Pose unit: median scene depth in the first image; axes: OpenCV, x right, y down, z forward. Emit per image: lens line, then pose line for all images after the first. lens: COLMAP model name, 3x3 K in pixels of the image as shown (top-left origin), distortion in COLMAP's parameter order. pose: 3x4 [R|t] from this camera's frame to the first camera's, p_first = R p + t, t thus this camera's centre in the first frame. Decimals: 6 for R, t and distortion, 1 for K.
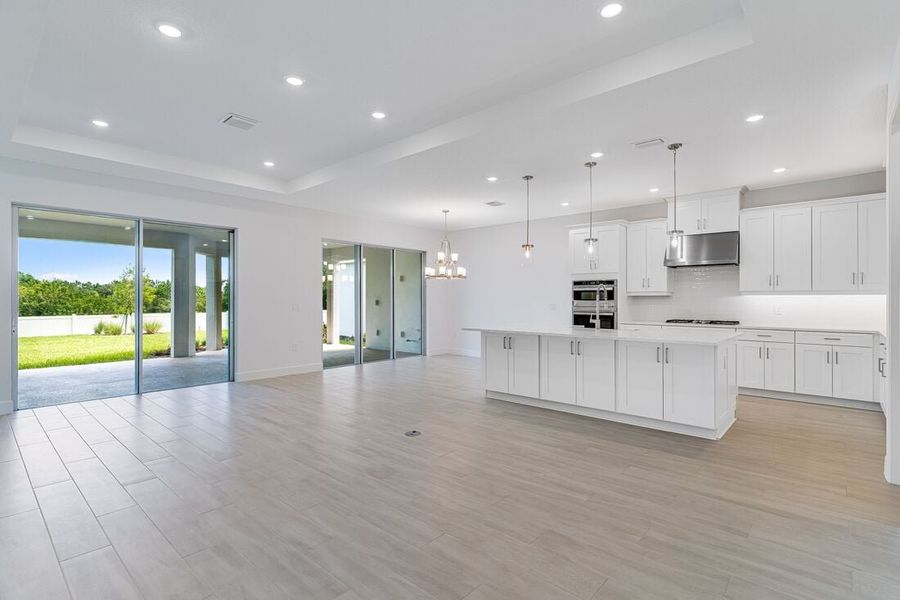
lens RADIAL K [[434.6, 0, 450.0], [0, 434.6, 300.0], [0, 0, 1]] dist [-0.004614, -0.000417]
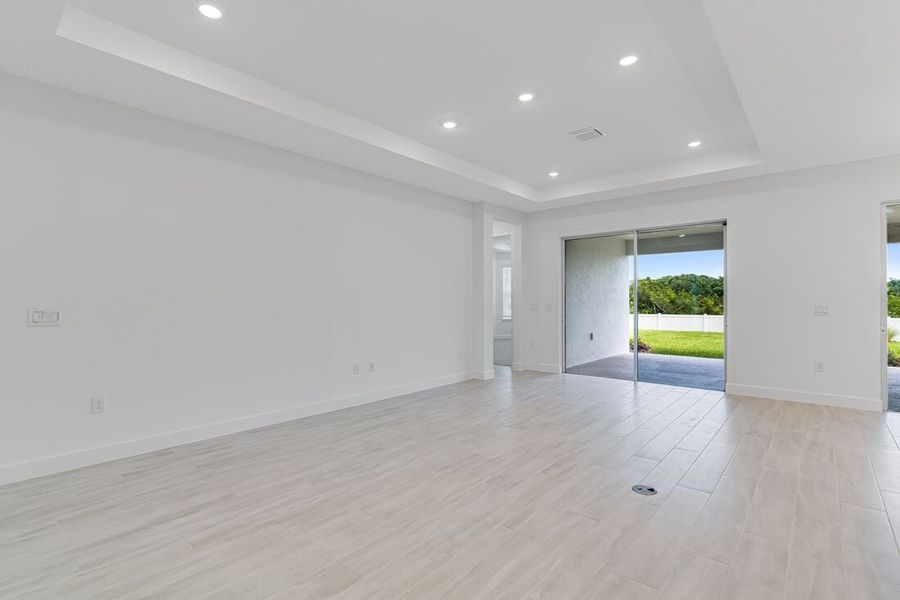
lens RADIAL K [[429.2, 0, 446.1], [0, 429.2, 305.7], [0, 0, 1]] dist [0.000794, 0.000362]
pose [[0.008833, 0.009053, -0.999920, 0.325276], [0.001887, 0.999957, 0.009070, 0.001156], [0.999959, -0.001967, 0.008816, 0.361587]]
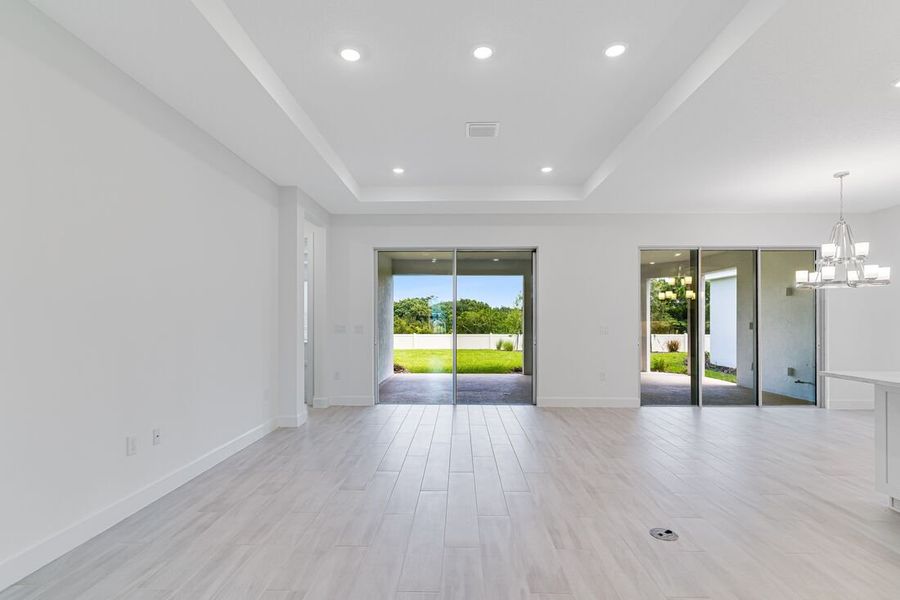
lens RADIAL K [[436.7, 0, 448.4], [0, 436.7, 323.0], [0, 0, 1]] dist [0.001869, 0.000248]
pose [[0.644914, 0.002218, -0.764252, 0.104910], [-0.001016, 0.999997, 0.002045, 0.001211], [0.764255, -0.000542, 0.644914, 0.191446]]
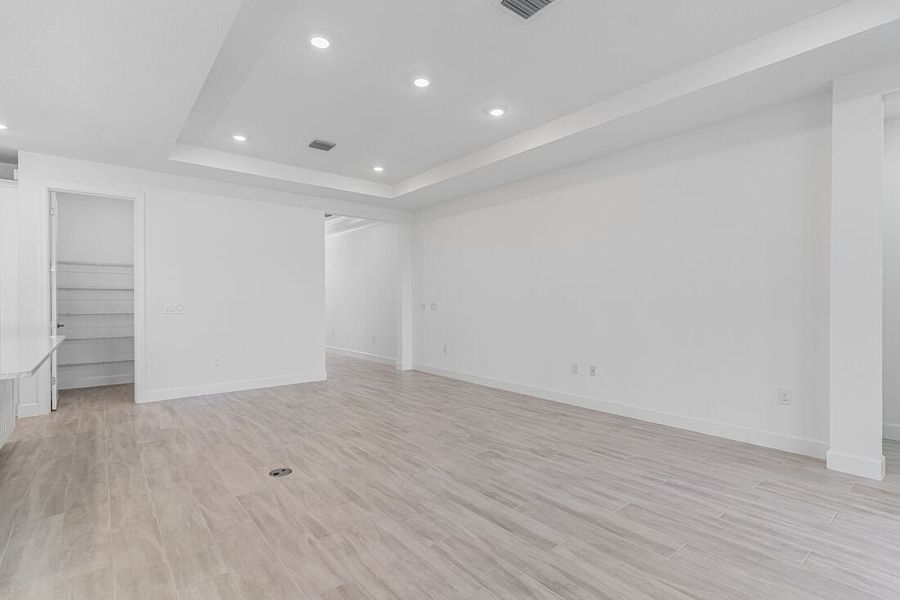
lens RADIAL K [[429.2, 0, 446.1], [0, 429.2, 305.7], [0, 0, 1]] dist [0.000794, 0.000362]
pose [[-0.986354, -0.001522, 0.164630, -0.266968], [0.000215, 0.999945, 0.010530, 0.003730], [-0.164637, 0.010421, -0.986299, 0.910687]]
